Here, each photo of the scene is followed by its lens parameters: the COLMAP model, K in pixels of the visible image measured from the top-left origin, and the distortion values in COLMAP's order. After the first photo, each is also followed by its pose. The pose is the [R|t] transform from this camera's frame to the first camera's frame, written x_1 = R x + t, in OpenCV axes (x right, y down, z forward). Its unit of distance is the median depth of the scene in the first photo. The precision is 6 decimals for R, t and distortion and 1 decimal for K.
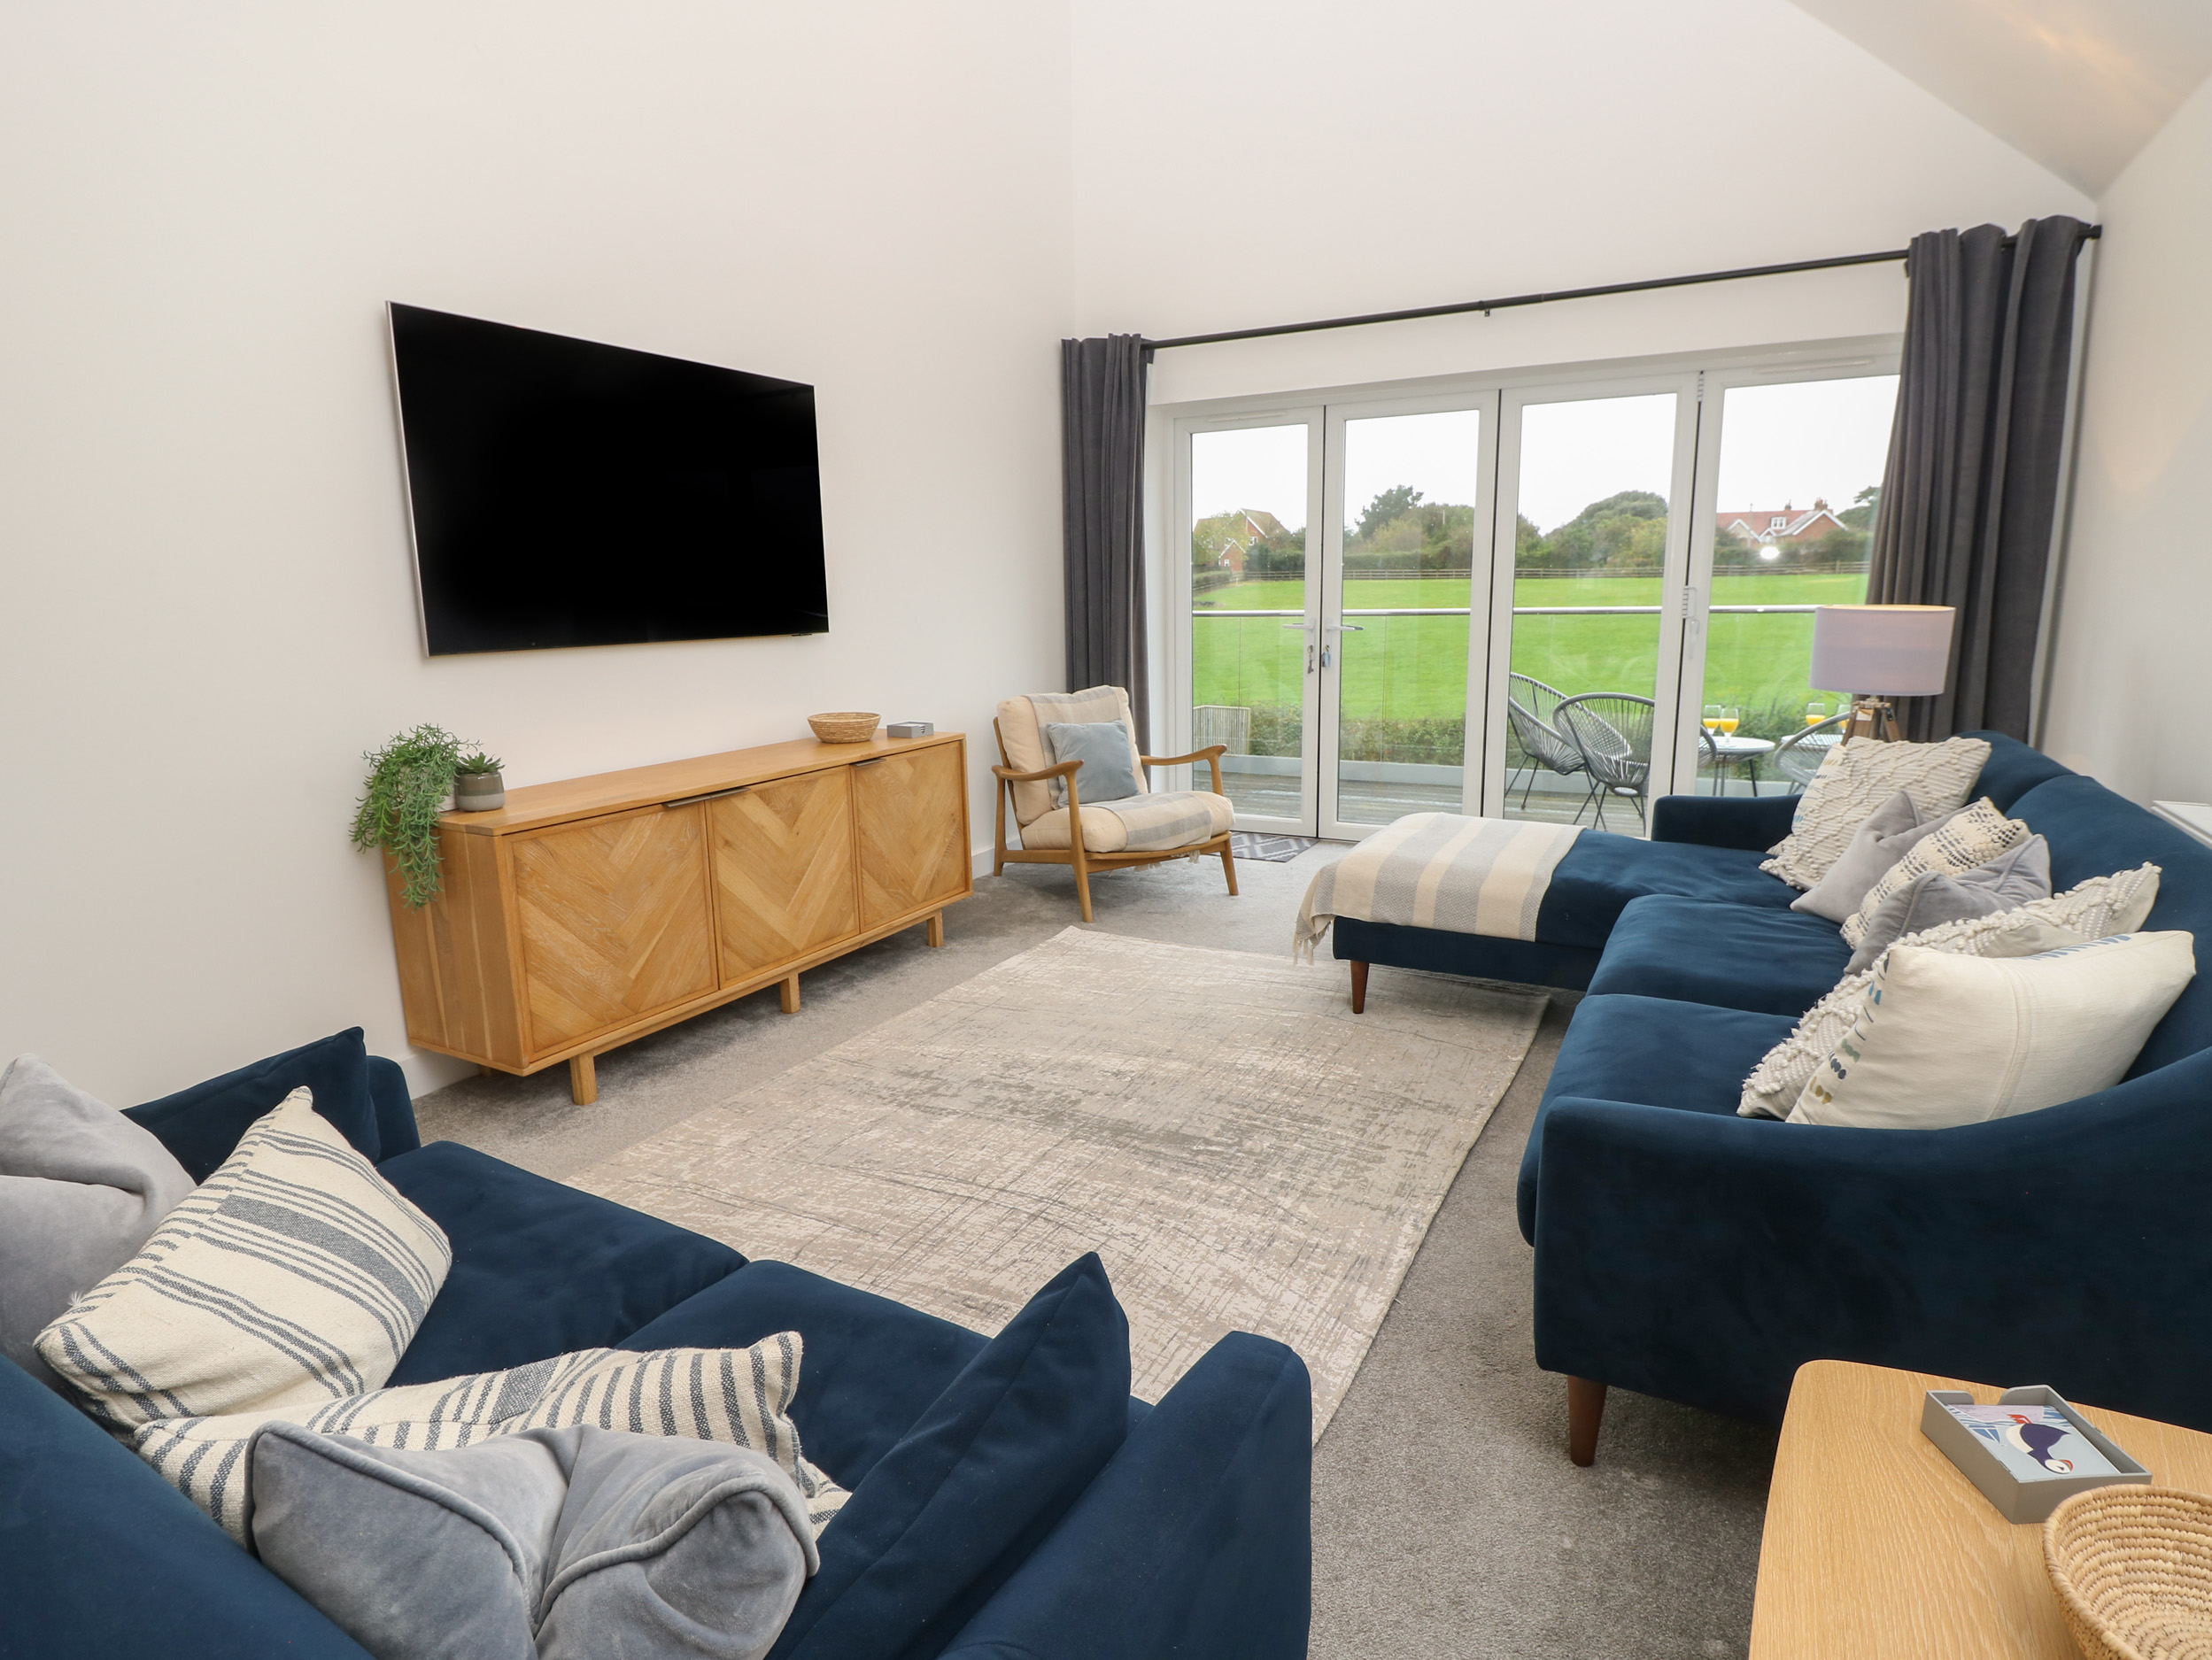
lens RADIAL K [[1180.8, 0, 1095.4], [0, 1180.8, 853.3], [0, 0, 1]] dist [0.004988, -0.011449]
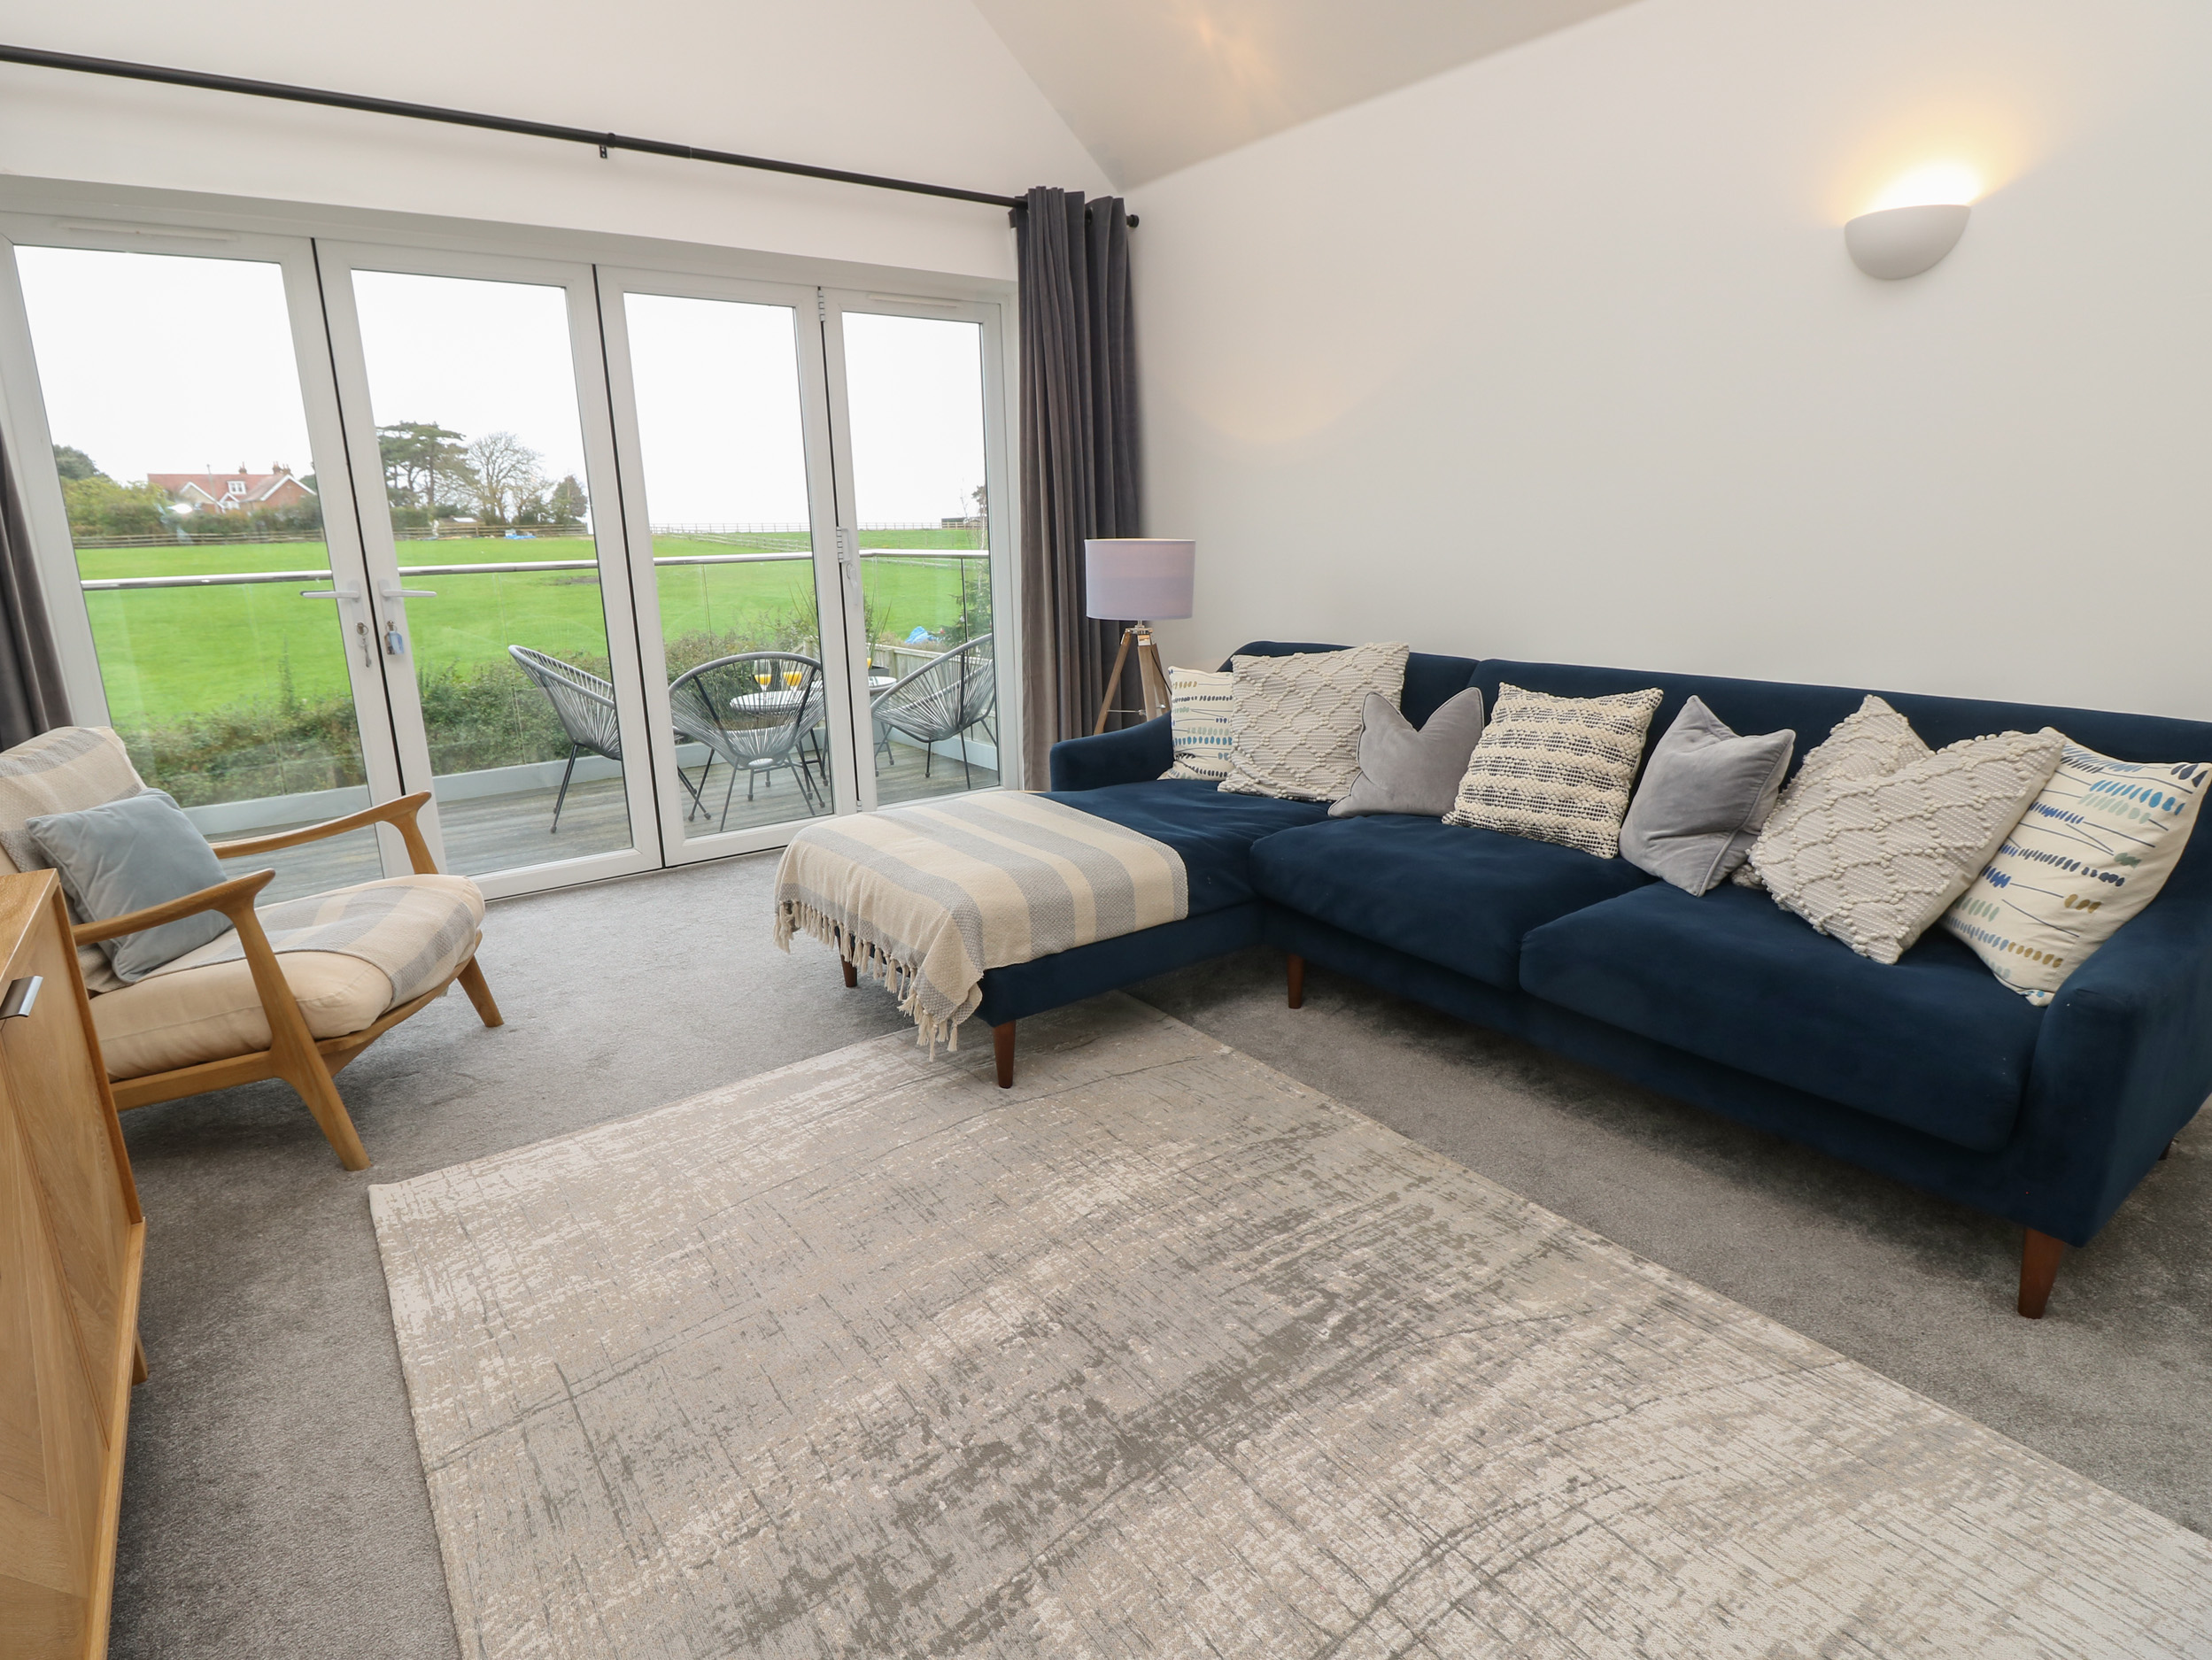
lens RADIAL K [[1180.8, 0, 1089.3], [0, 1180.8, 850.5], [0, 0, 1]] dist [0.004988, -0.011449]
pose [[0.421267, -0.233451, 0.876376, -0.384503], [0.214045, 0.964598, 0.154062, -0.115264], [-0.881317, 0.122682, 0.456322, 0.603674]]
